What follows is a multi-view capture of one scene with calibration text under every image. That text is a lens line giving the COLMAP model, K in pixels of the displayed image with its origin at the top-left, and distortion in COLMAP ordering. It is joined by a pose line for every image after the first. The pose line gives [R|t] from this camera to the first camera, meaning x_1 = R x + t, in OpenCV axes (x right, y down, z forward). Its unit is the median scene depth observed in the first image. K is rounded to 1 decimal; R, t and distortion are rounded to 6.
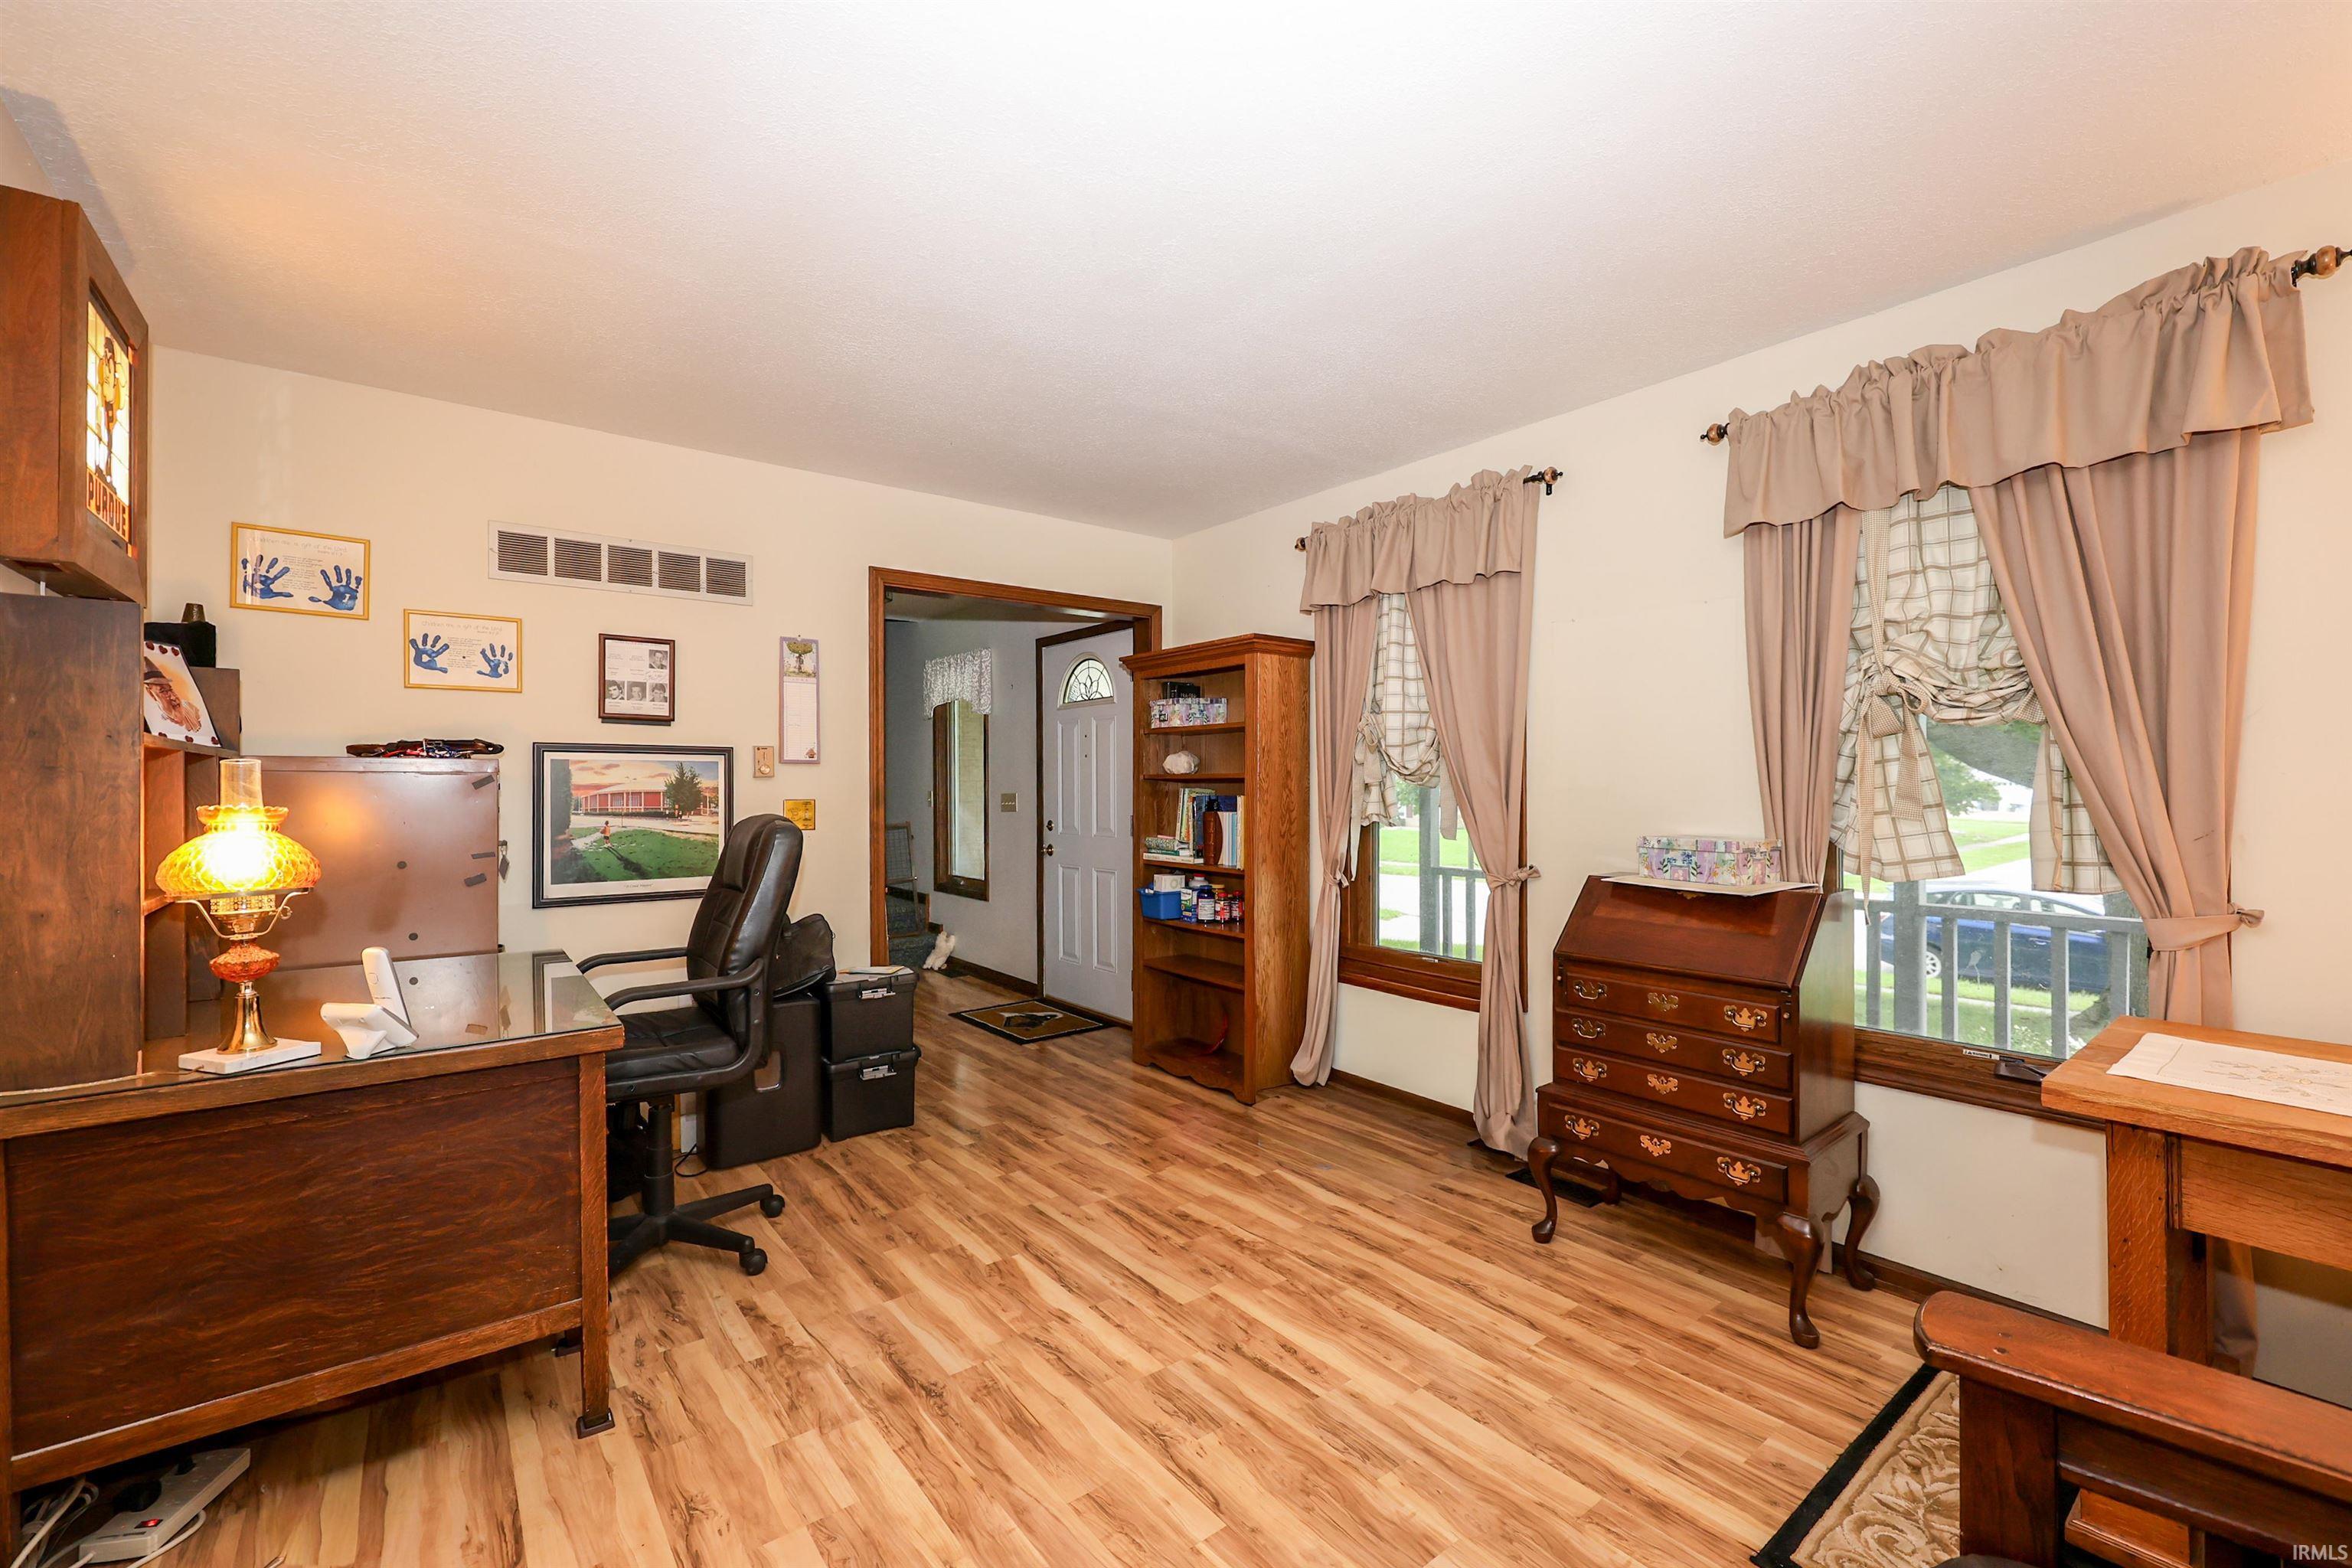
lens RADIAL K [[964.7, 0, 1177.2], [0, 964.7, 785.4], [0, 0, 1]] dist [0.000028, 0.000011]
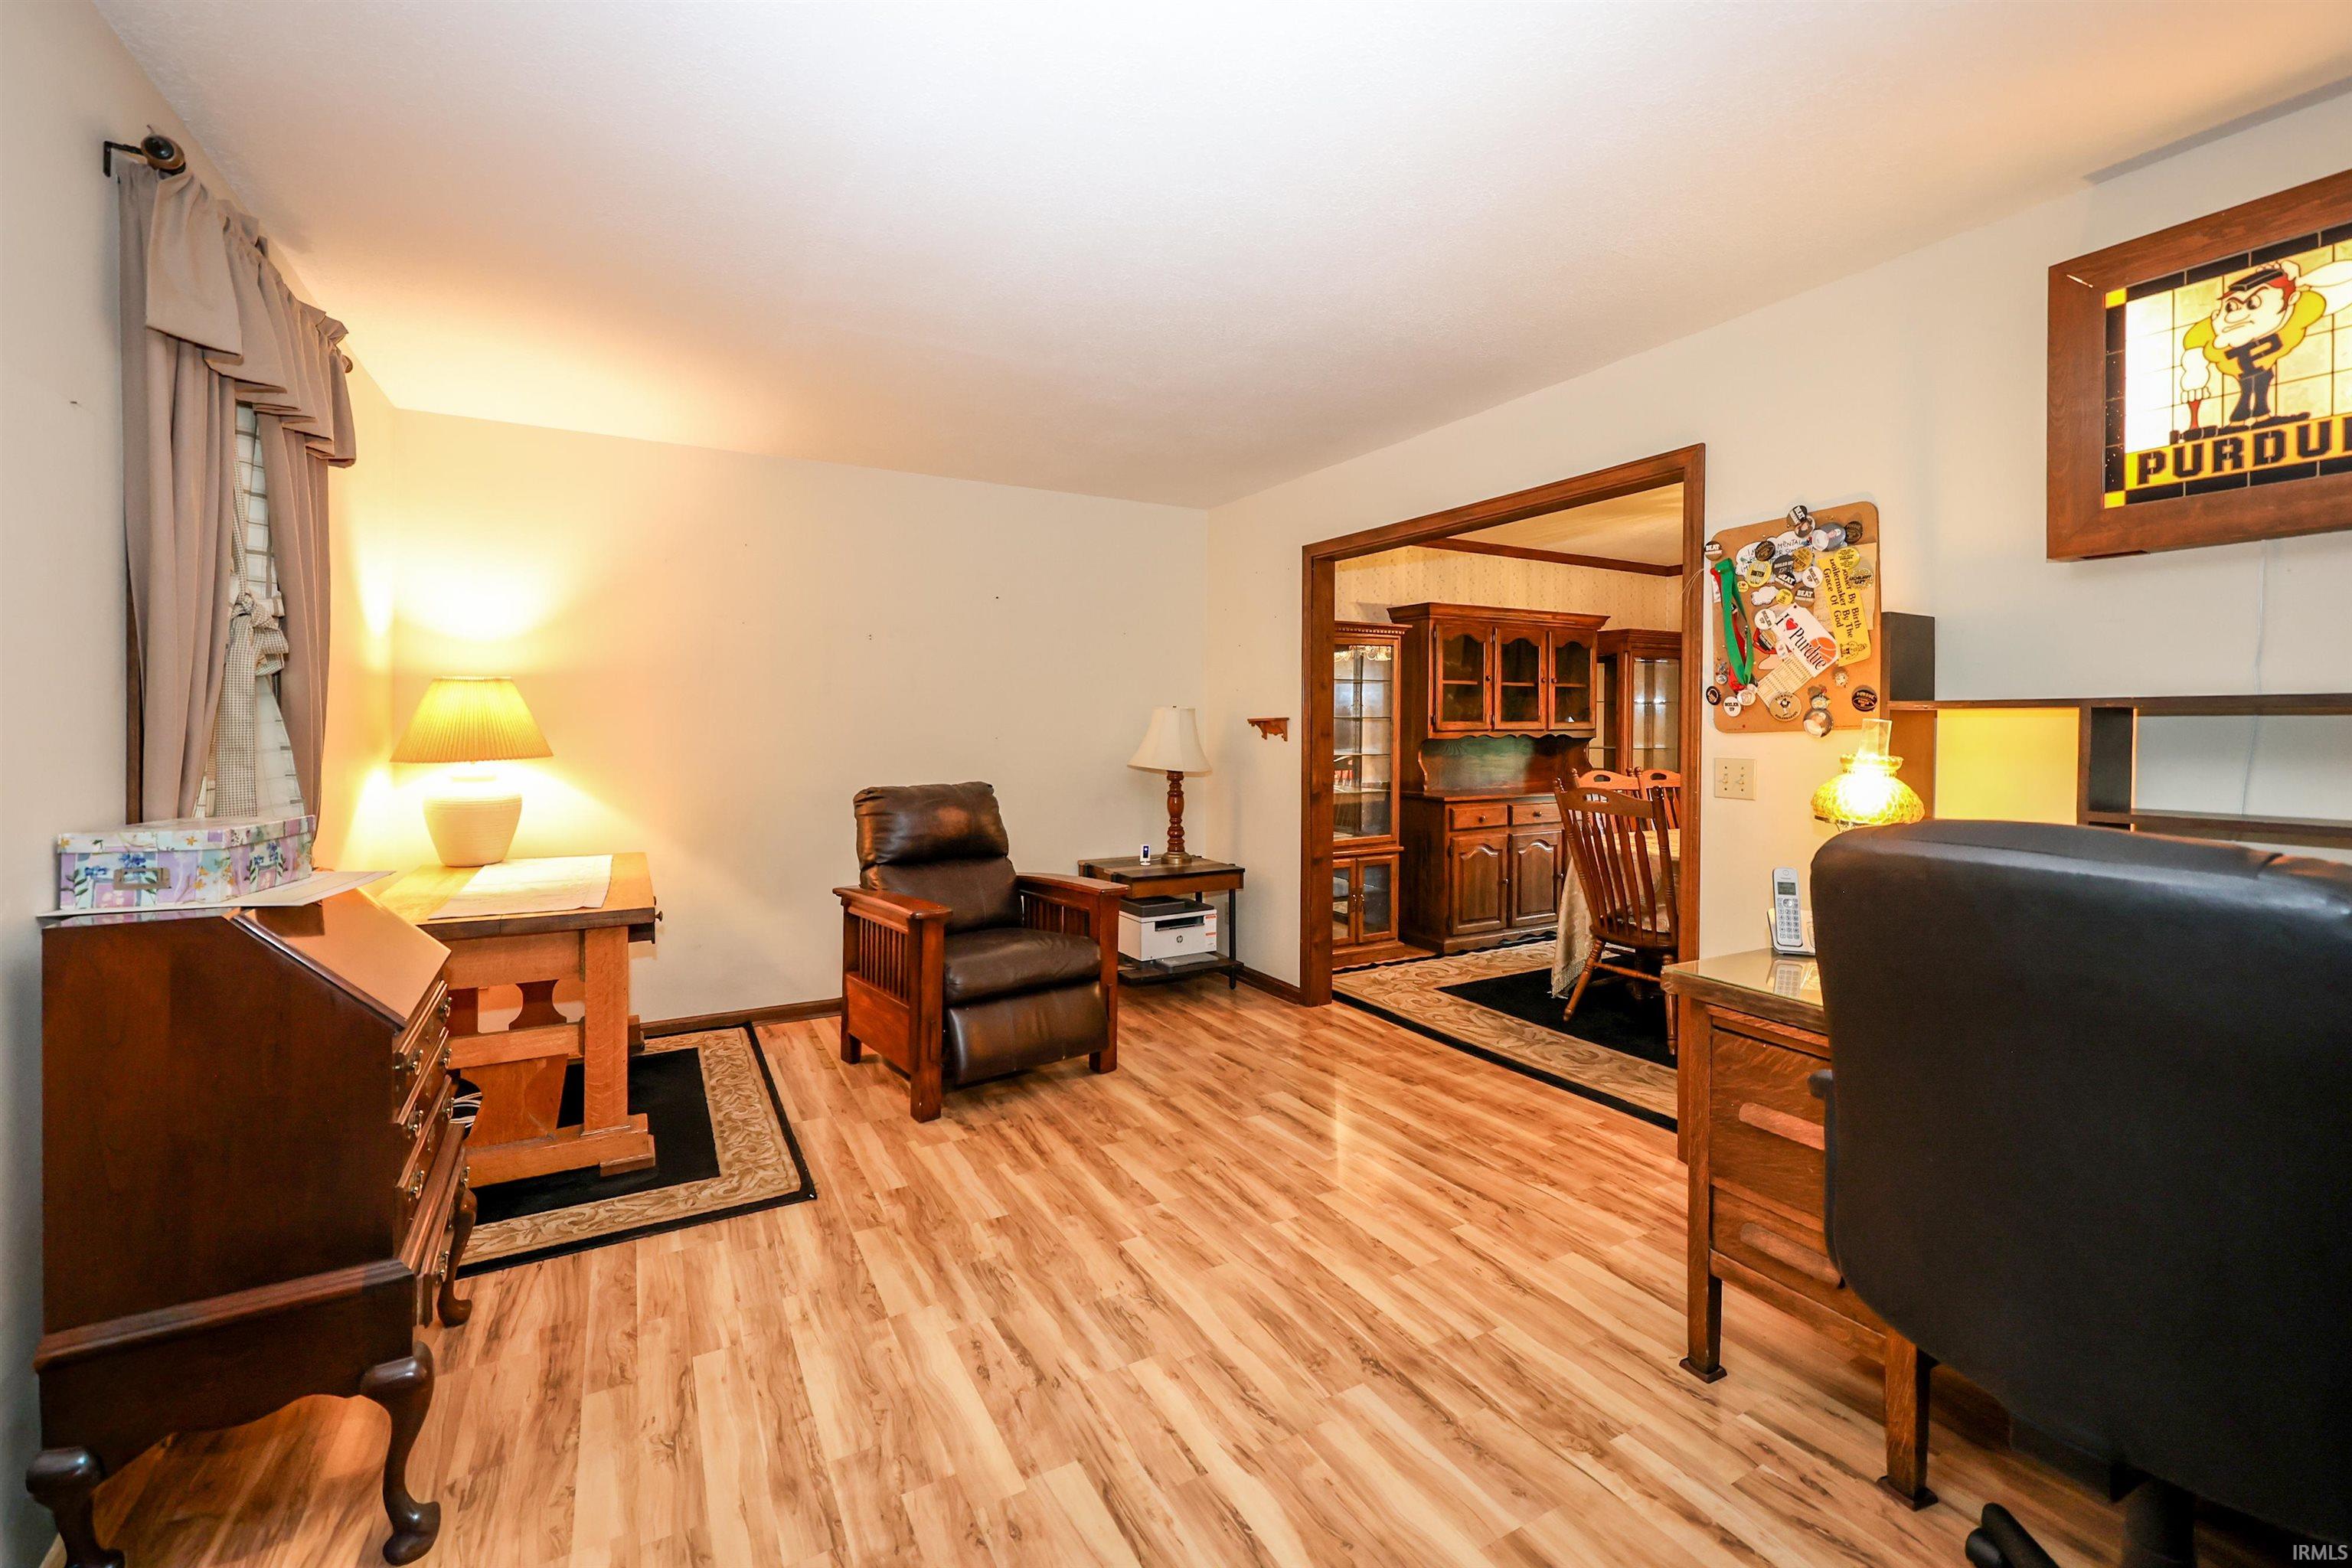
lens RADIAL K [[964.7, 0, 1162.1], [0, 964.7, 727.4], [0, 0, 1]] dist [0.000028, 0.000011]
pose [[-0.987498, 0.002655, 0.157611, -0.196851], [0.002417, 0.999996, -0.001704, -0.002030], [-0.157614, -0.001302, -0.987500, 1.957724]]
